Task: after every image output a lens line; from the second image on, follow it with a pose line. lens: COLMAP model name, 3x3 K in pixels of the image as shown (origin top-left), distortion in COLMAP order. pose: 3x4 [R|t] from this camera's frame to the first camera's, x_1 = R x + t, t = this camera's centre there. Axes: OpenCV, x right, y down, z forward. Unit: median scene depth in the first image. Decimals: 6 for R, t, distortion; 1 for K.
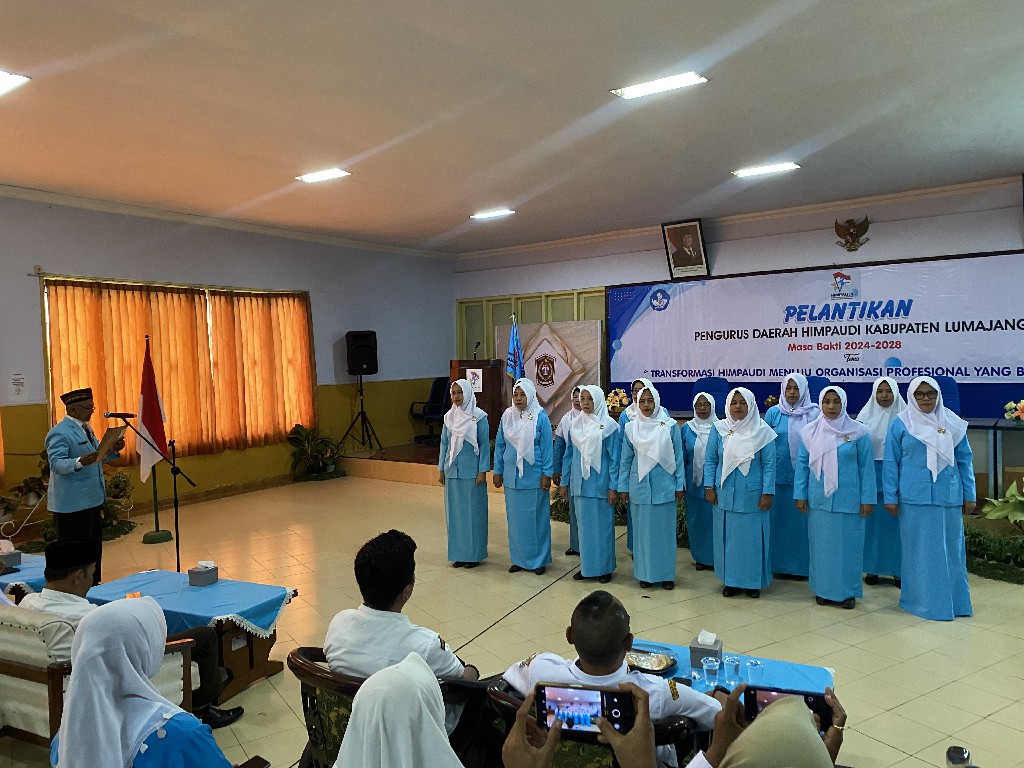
lens RADIAL K [[770.5, 0, 513.9], [0, 770.5, 383.2], [0, 0, 1]] dist [0.041809, -0.059615]
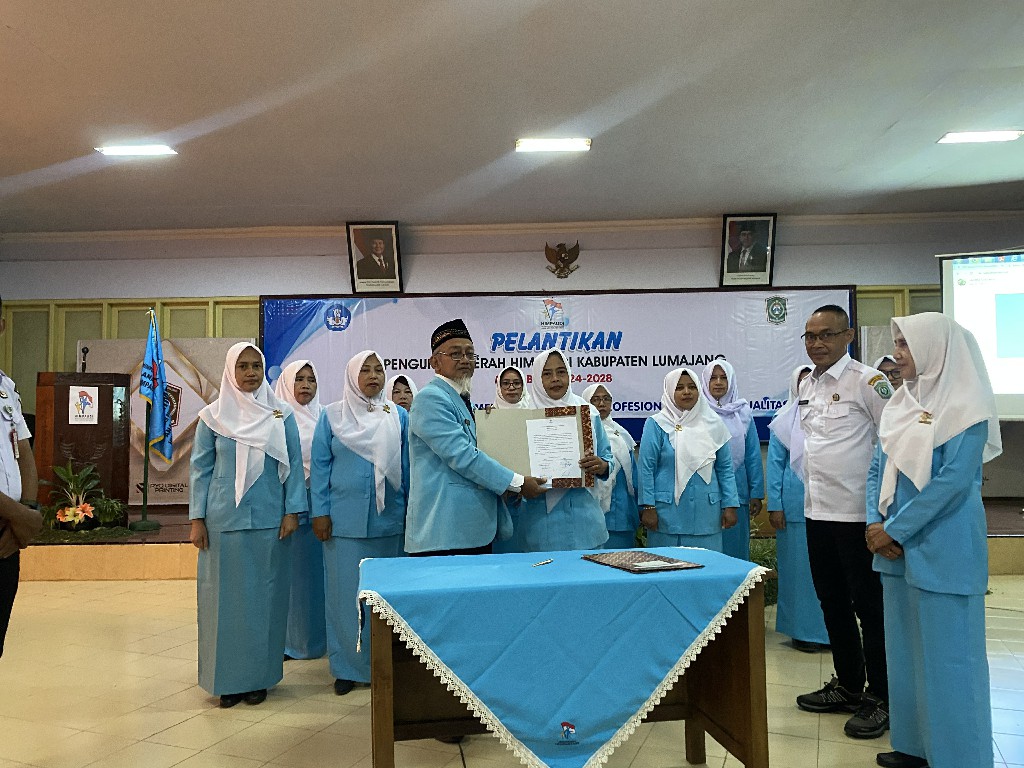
lens RADIAL K [[770.5, 0, 515.2], [0, 770.5, 395.3], [0, 0, 1]] dist [0.041809, -0.059615]
pose [[0.806998, 0.043844, 0.588924, -0.141302], [0.012710, 0.995720, -0.091546, 0.051587], [-0.590417, 0.081362, 0.802987, 0.282253]]
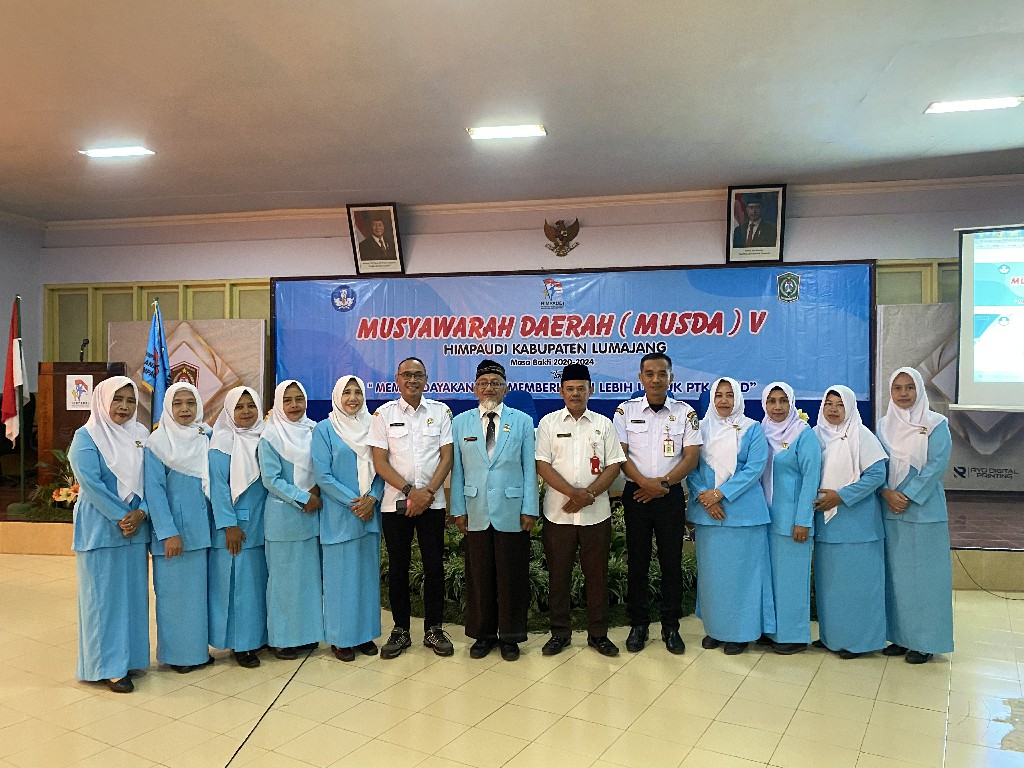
lens RADIAL K [[770.5, 0, 514.3], [0, 770.5, 391.1], [0, 0, 1]] dist [0.041809, -0.059615]
pose [[0.882832, 0.016466, 0.469400, -0.035058], [-0.000981, 0.999448, -0.033215, 0.018135], [-0.469688, 0.028863, 0.882361, 0.215184]]
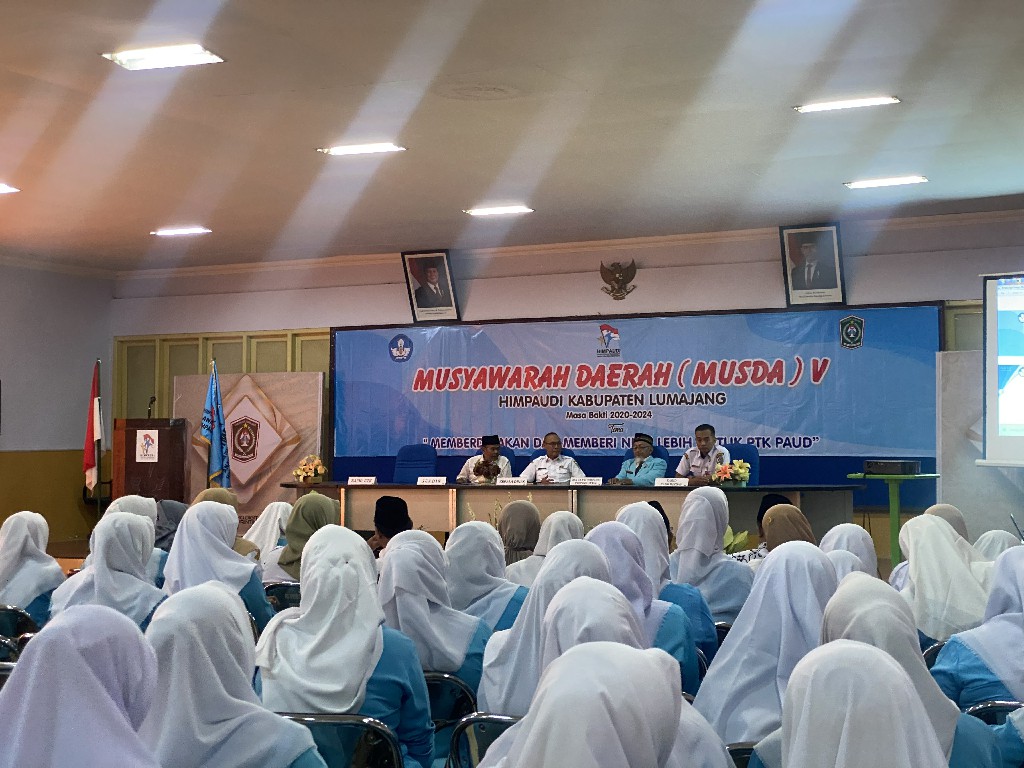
lens RADIAL K [[1512.1, 0, 529.6], [0, 1512.1, 383.9], [0, 0, 1]] dist [0.097068, 0.000000]
pose [[0.973962, 0.031513, 0.224510, -0.024082], [-0.013125, 0.996469, -0.082930, 0.055373], [-0.226331, 0.077824, 0.970937, -0.538618]]
